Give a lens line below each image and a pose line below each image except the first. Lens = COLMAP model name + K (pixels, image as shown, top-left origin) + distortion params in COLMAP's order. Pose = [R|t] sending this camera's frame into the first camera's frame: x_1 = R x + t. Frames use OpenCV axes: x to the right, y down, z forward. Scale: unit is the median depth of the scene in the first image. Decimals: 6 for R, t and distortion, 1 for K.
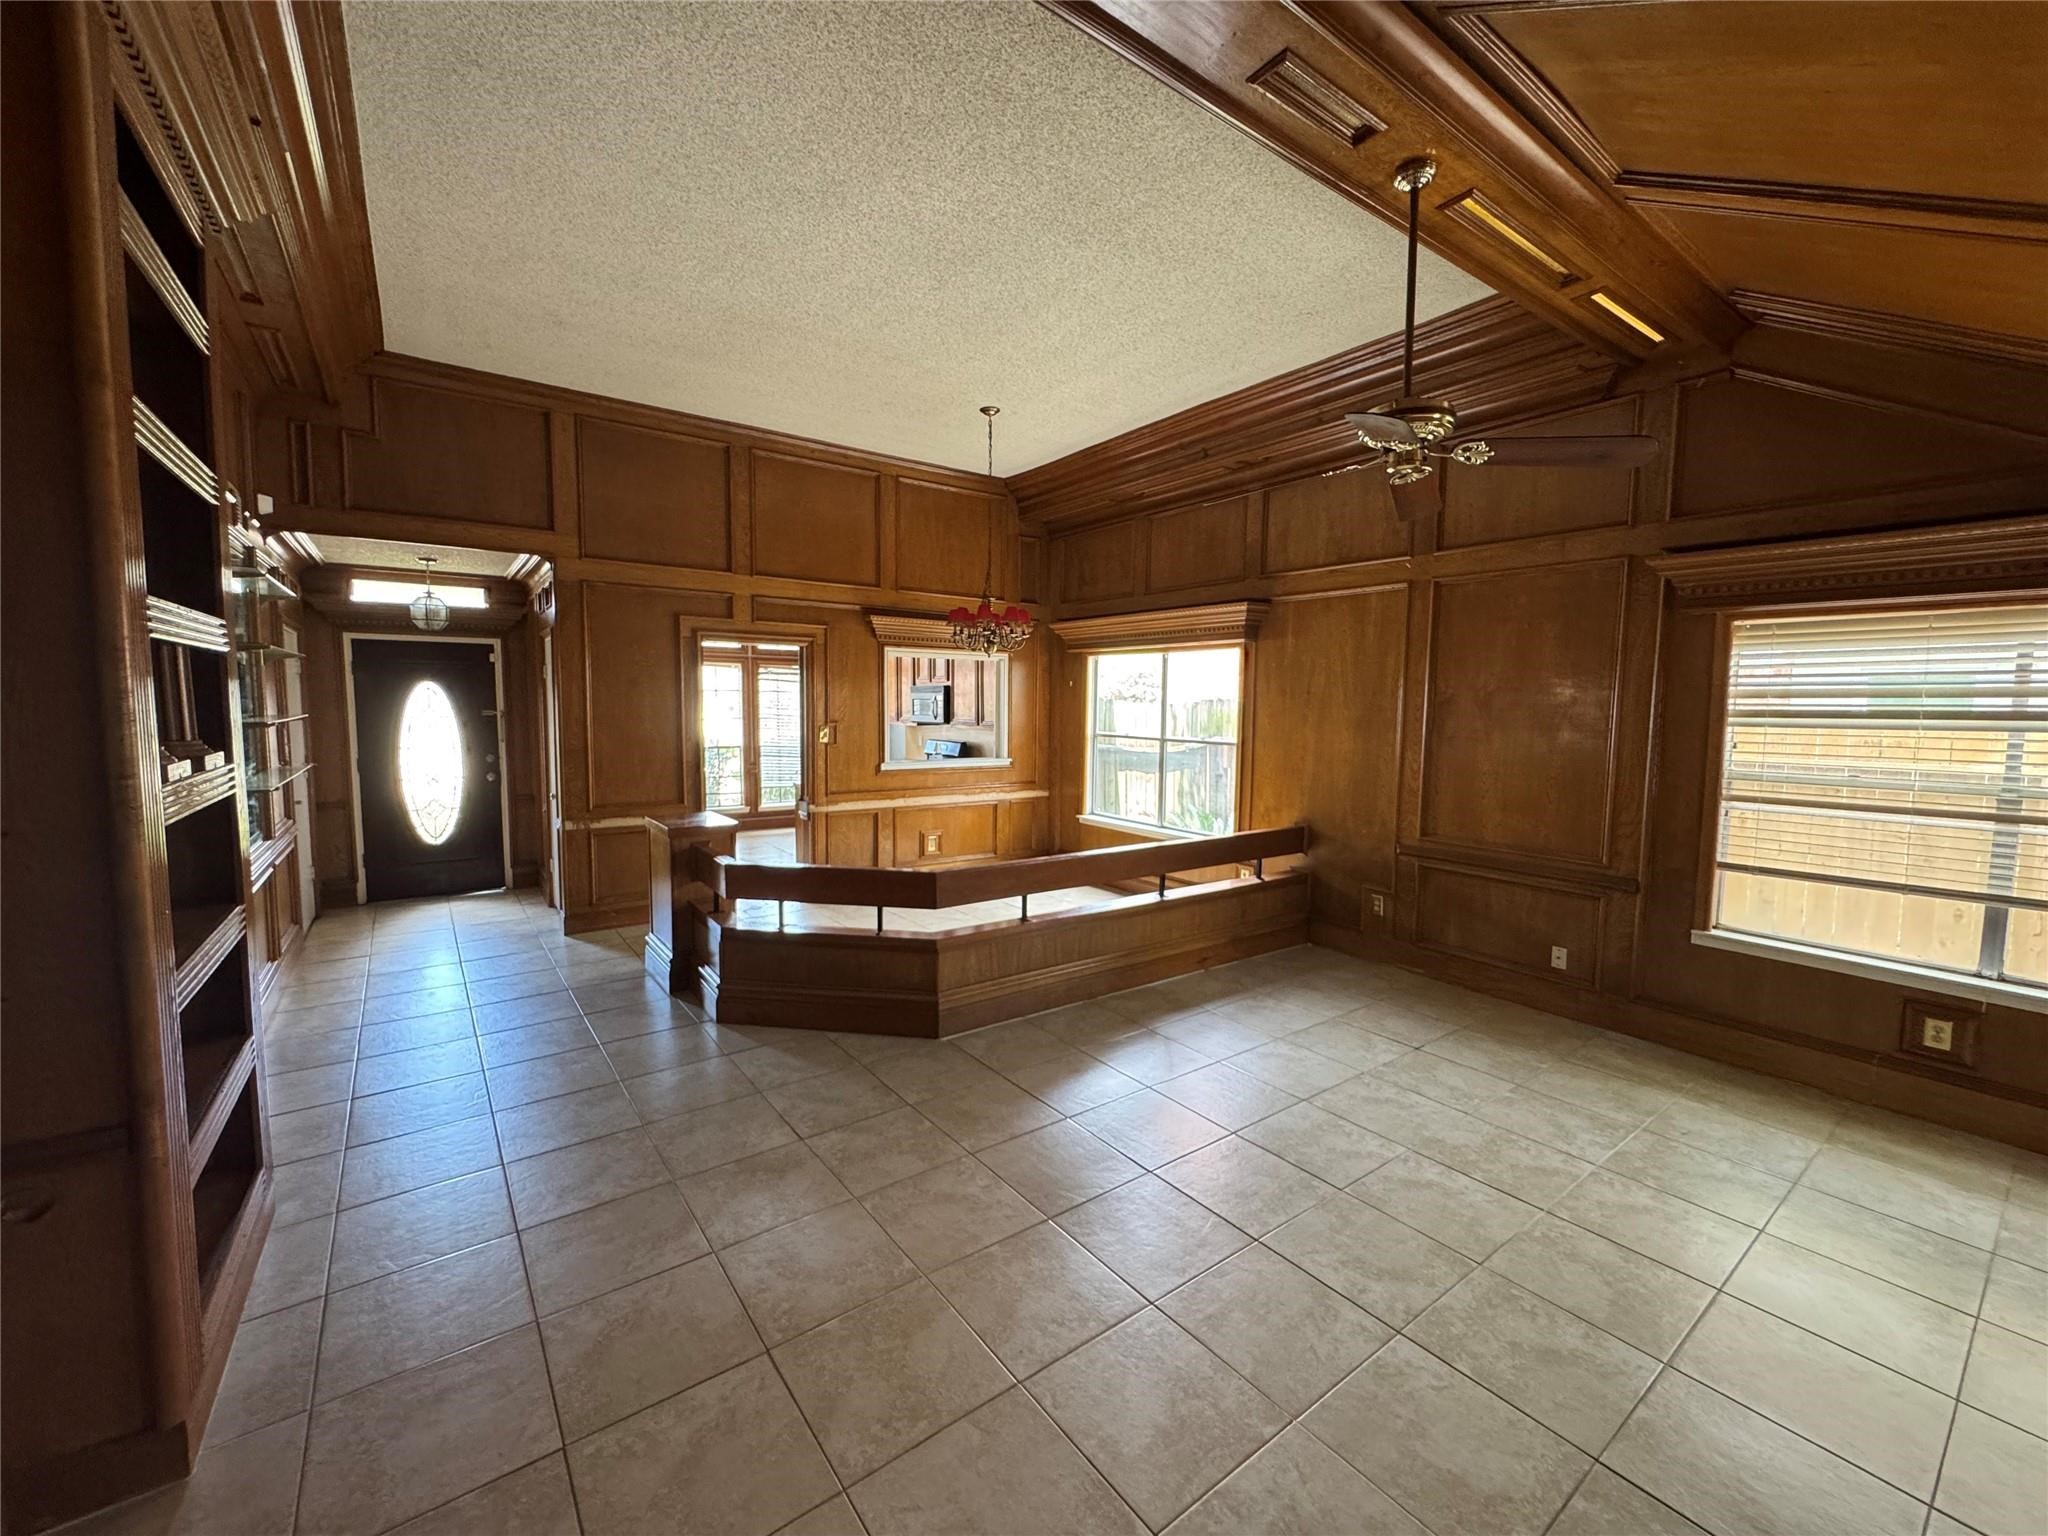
lens RADIAL K [[822.1, 0, 1027.6], [0, 822.1, 767.5], [0, 0, 1]] dist [-0.002872, 0.000054]
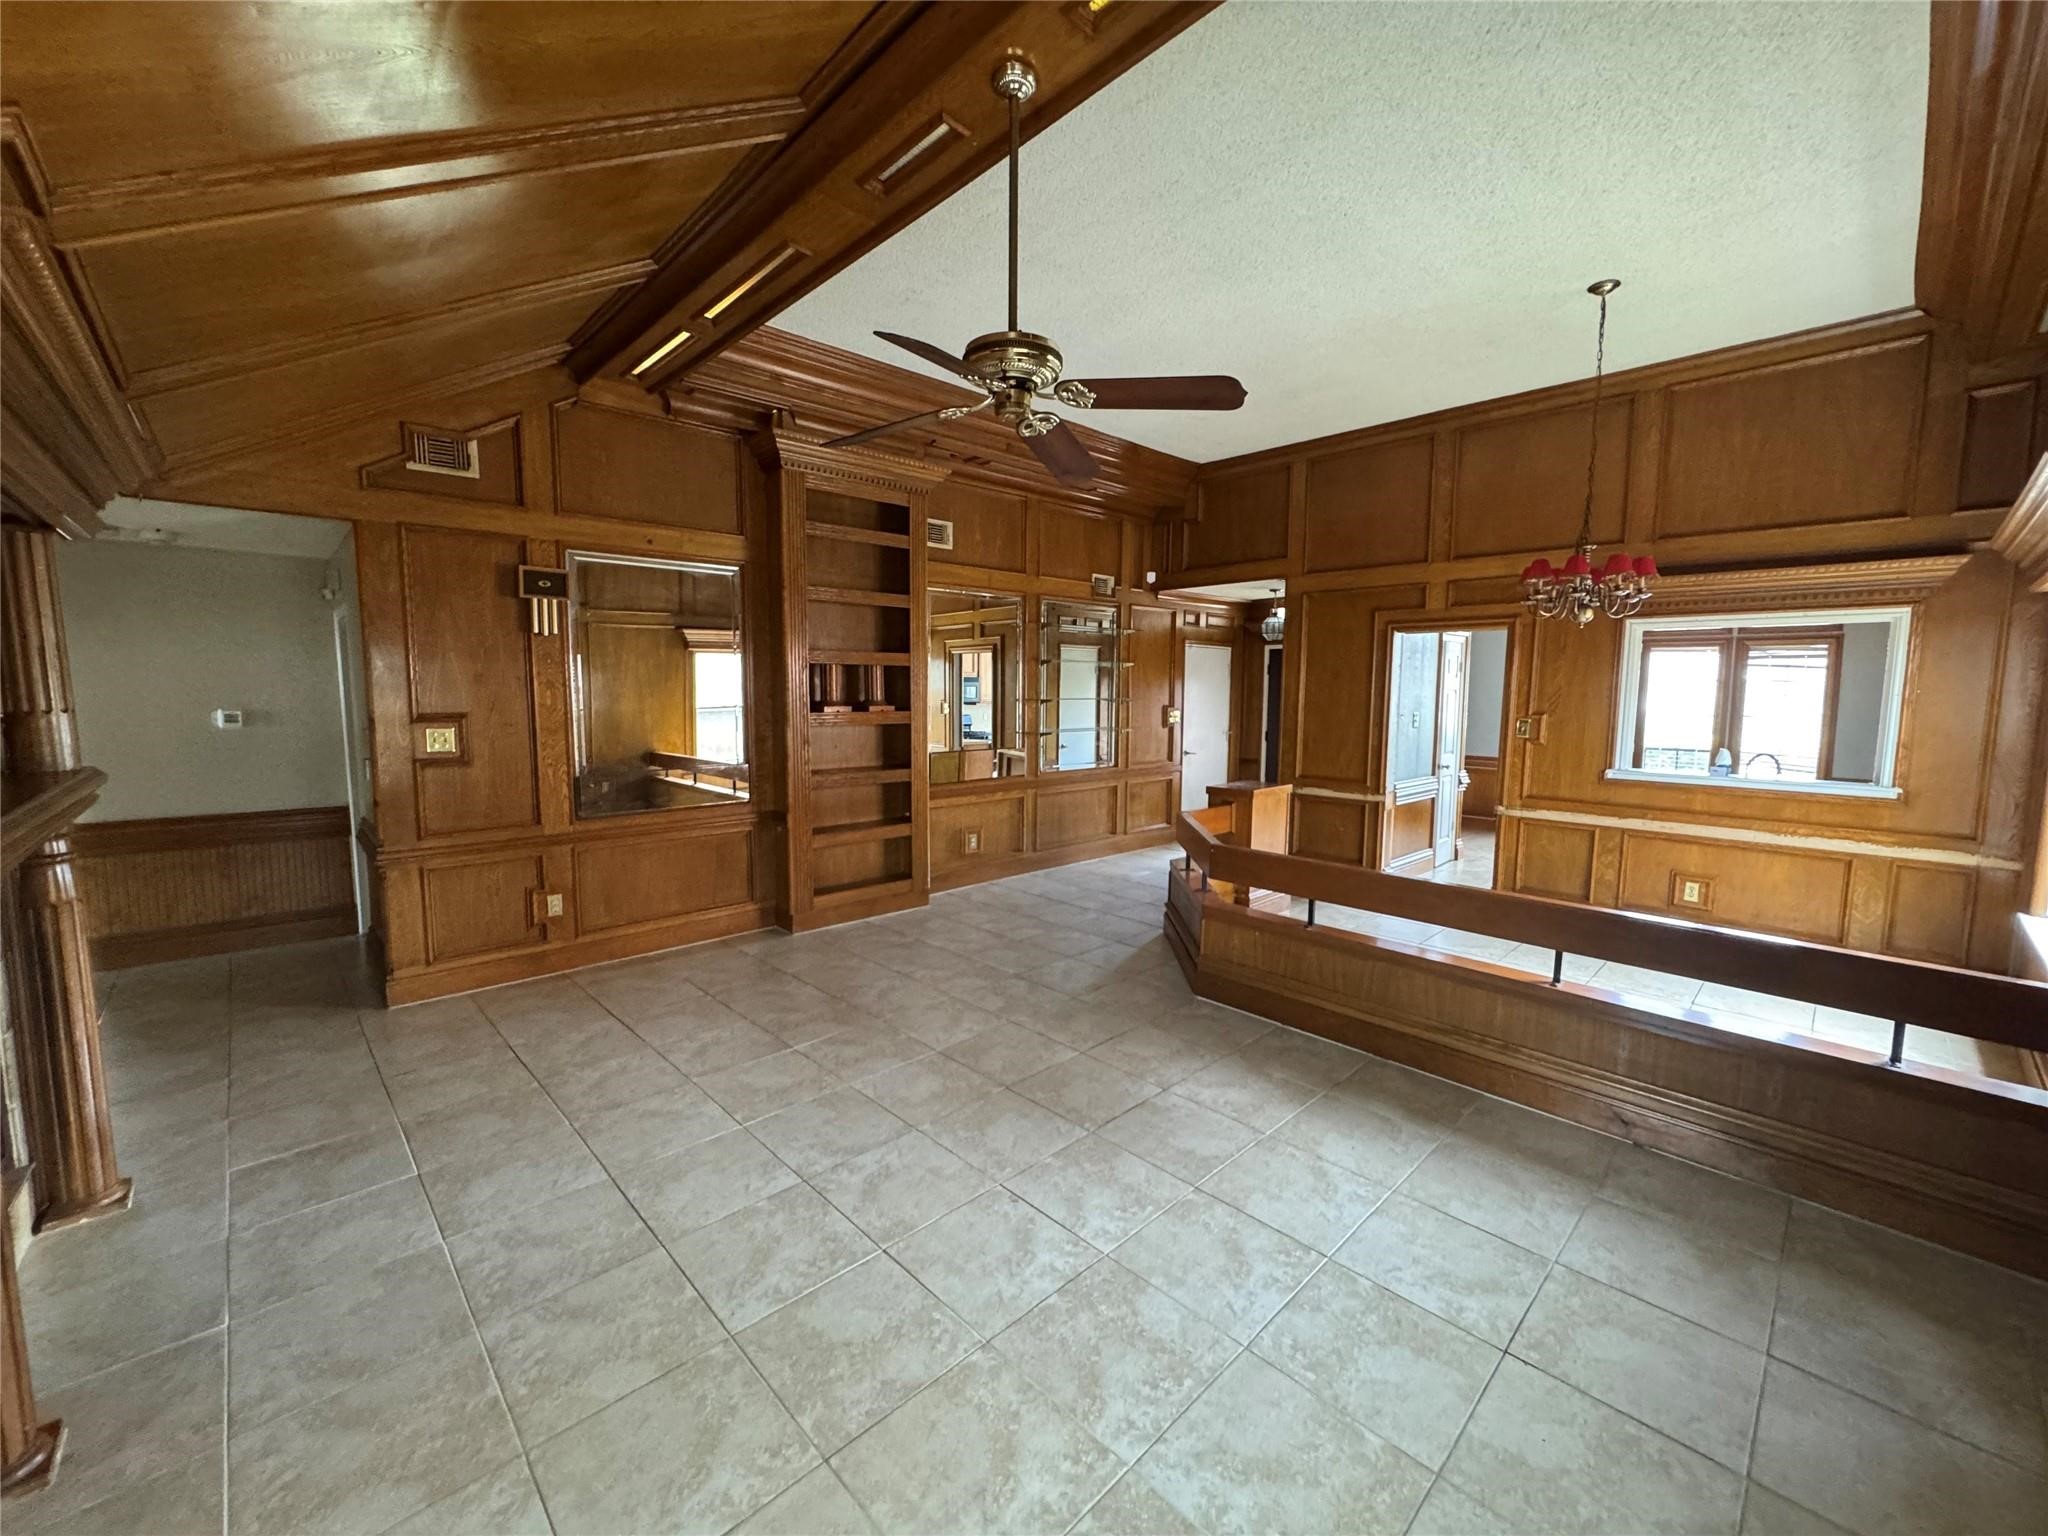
lens RADIAL K [[822.1, 0, 1025.5], [0, 822.1, 773.1], [0, 0, 1]] dist [-0.002872, 0.000054]
pose [[0.122870, 0.091350, -0.988210, 0.720478], [-0.084984, 0.993065, 0.081233, -0.024371], [0.988777, 0.074001, 0.129781, 0.485270]]
